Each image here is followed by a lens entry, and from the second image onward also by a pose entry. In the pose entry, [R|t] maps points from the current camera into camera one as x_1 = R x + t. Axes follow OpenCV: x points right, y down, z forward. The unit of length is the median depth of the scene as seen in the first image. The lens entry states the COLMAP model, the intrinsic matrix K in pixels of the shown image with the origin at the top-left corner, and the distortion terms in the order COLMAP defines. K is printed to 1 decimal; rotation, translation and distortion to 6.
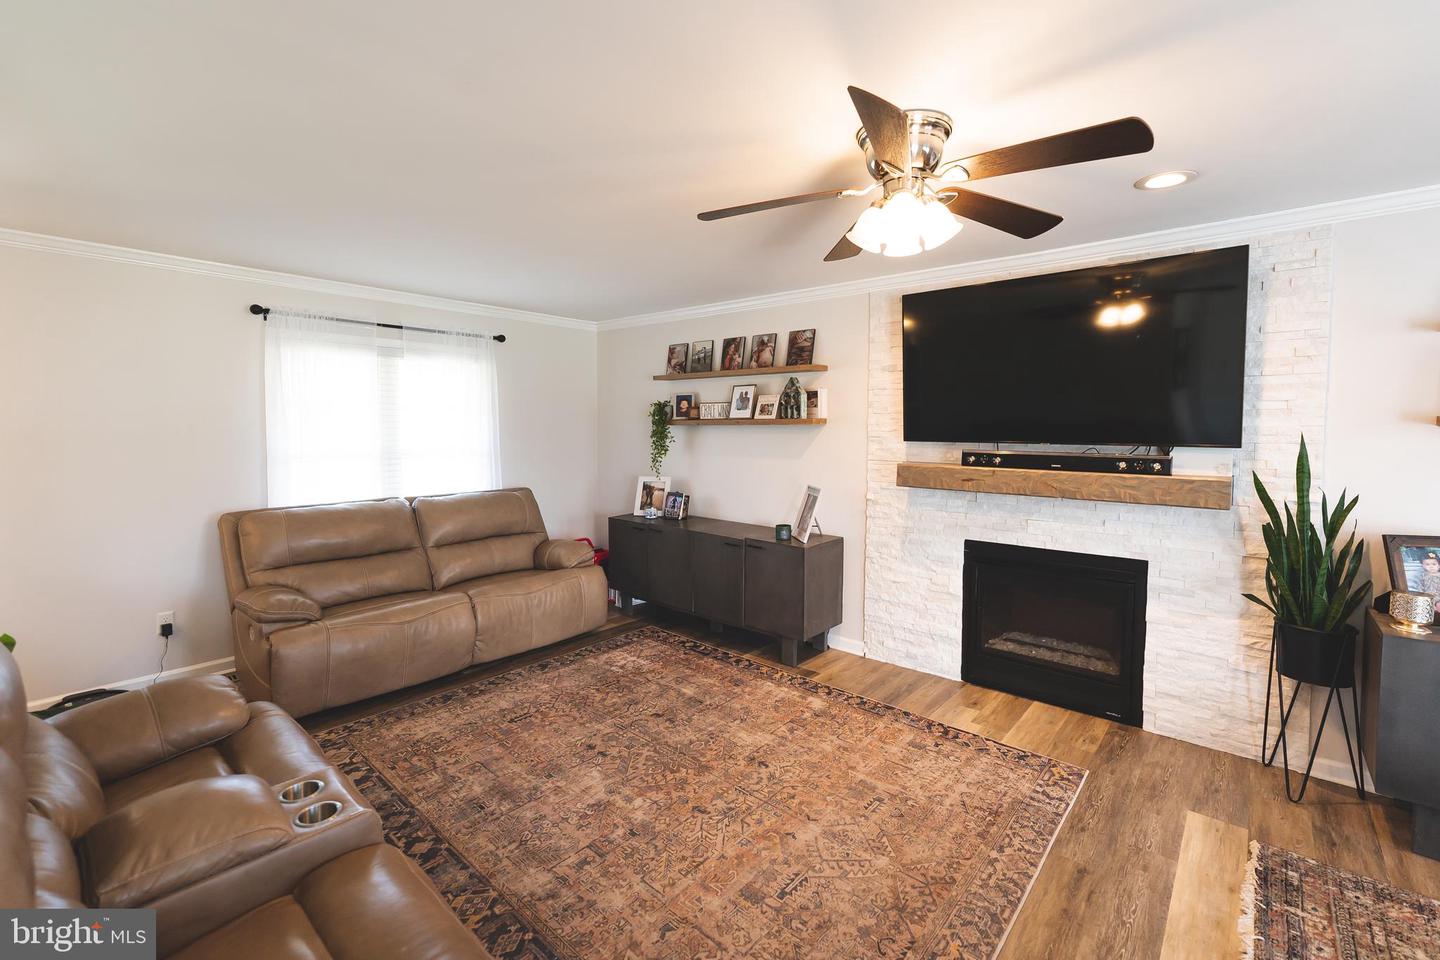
lens RADIAL K [[628.3, 0, 719.5], [0, 628.3, 453.1], [0, 0, 1]] dist [0.000480, 0.000088]
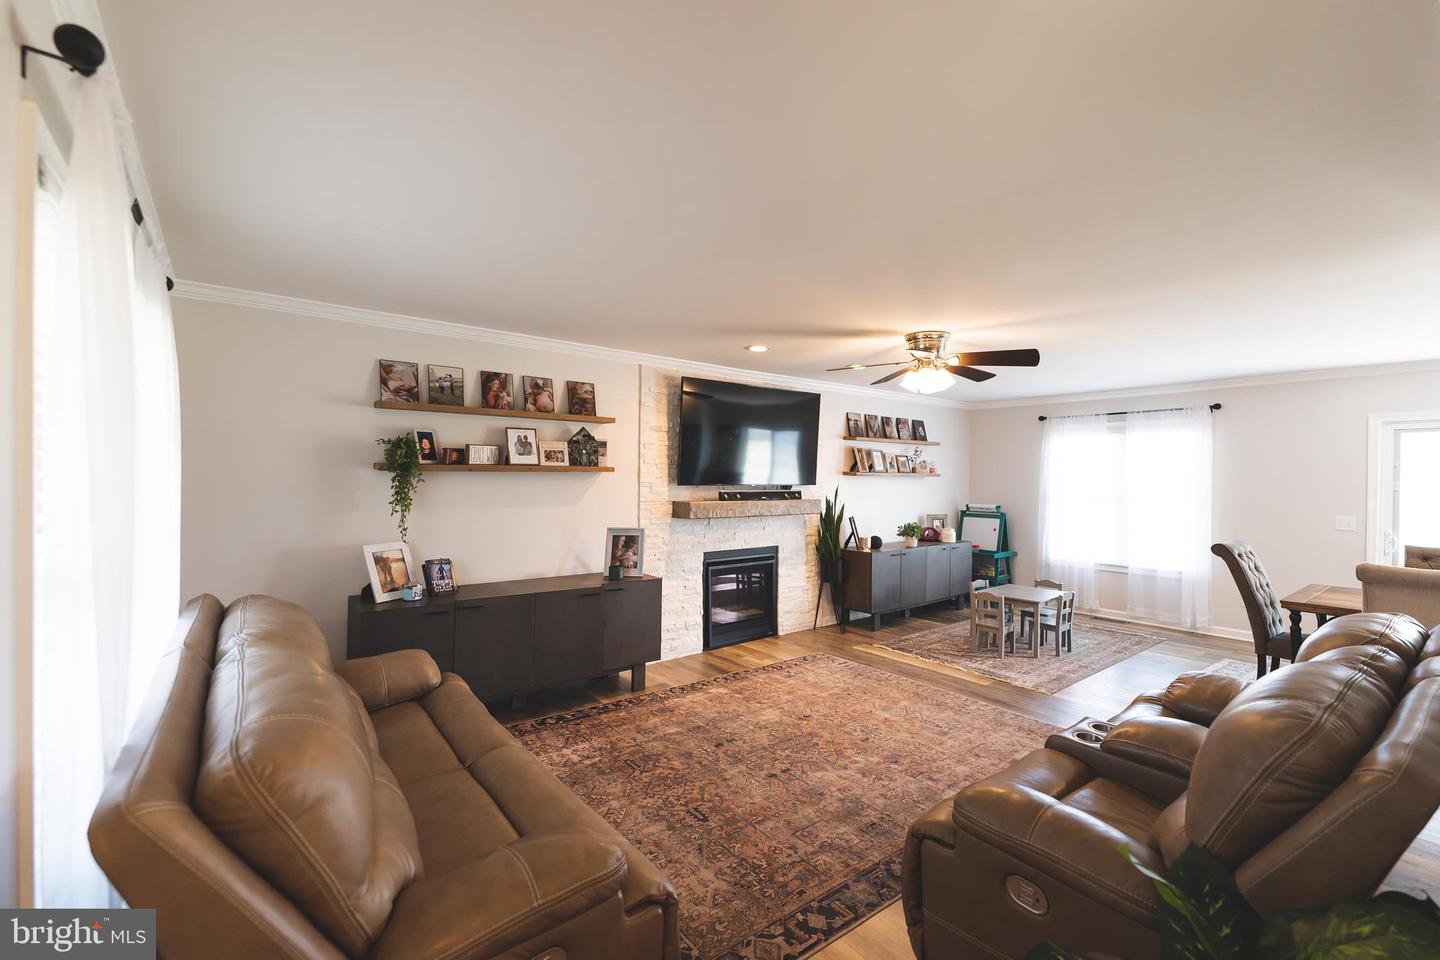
lens RADIAL K [[604.3, 0, 720.0], [0, 604.3, 480.0], [0, 0, 1]] dist [0.001390, 0.000034]
pose [[0.187641, -0.008259, 0.982203, -0.999381], [0.035127, 0.999381, 0.001693, -0.031168], [-0.981609, 0.034184, 0.187815, 0.716467]]
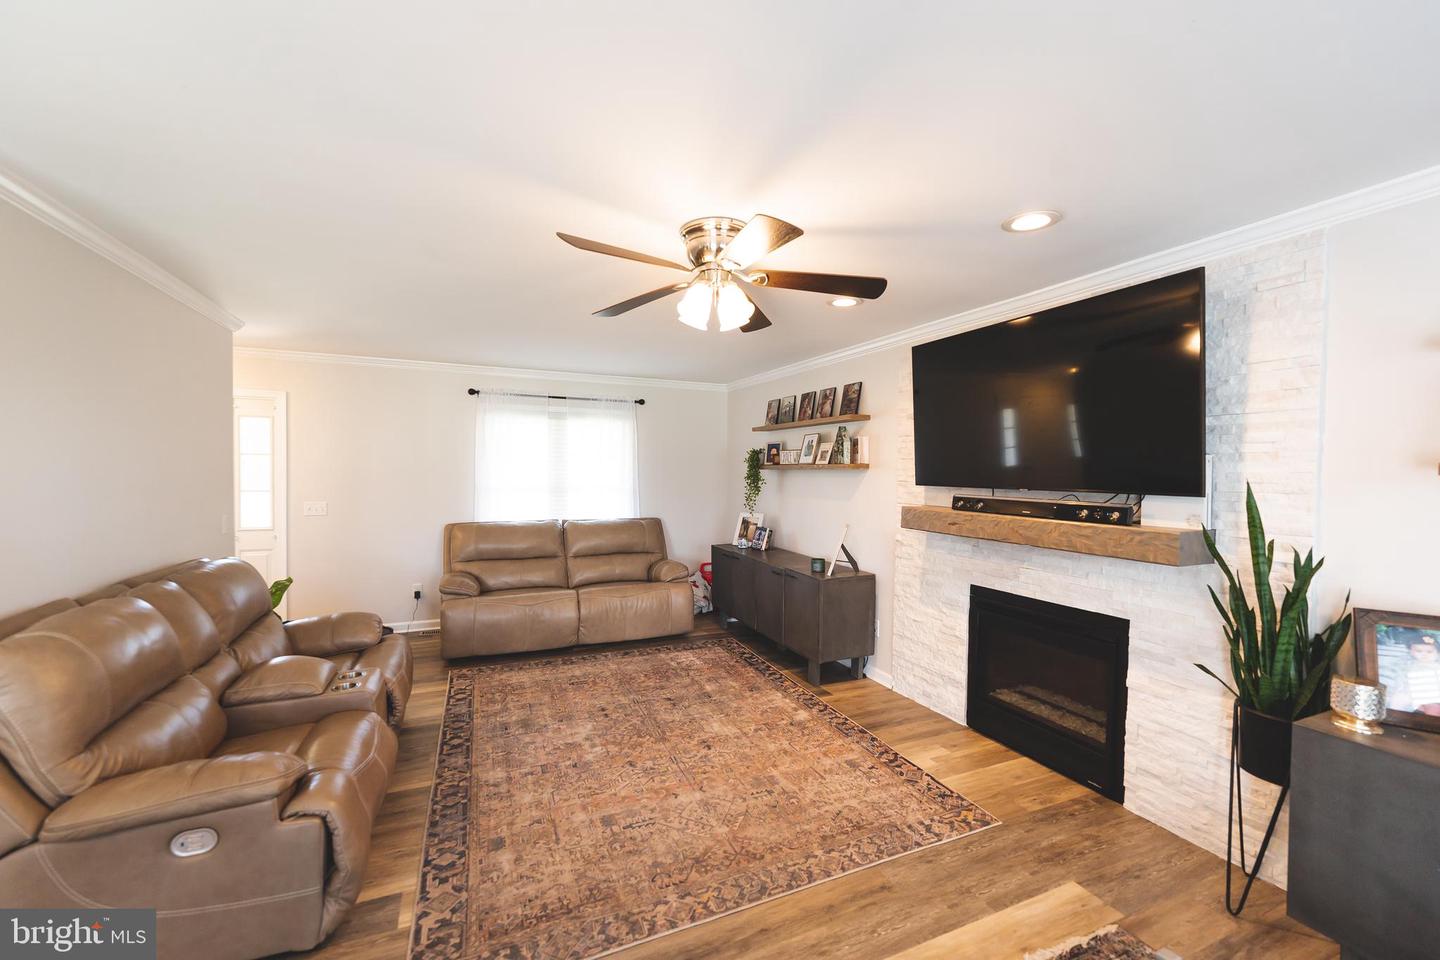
lens RADIAL K [[580.2, 0, 718.1], [0, 580.2, 484.2], [0, 0, 1]] dist [0.001311, -0.000109]
pose [[0.904128, 0.016806, -0.426931, 0.433474], [-0.026244, 0.999524, -0.016230, 0.003582], [0.426455, 0.025878, 0.904138, -0.015413]]
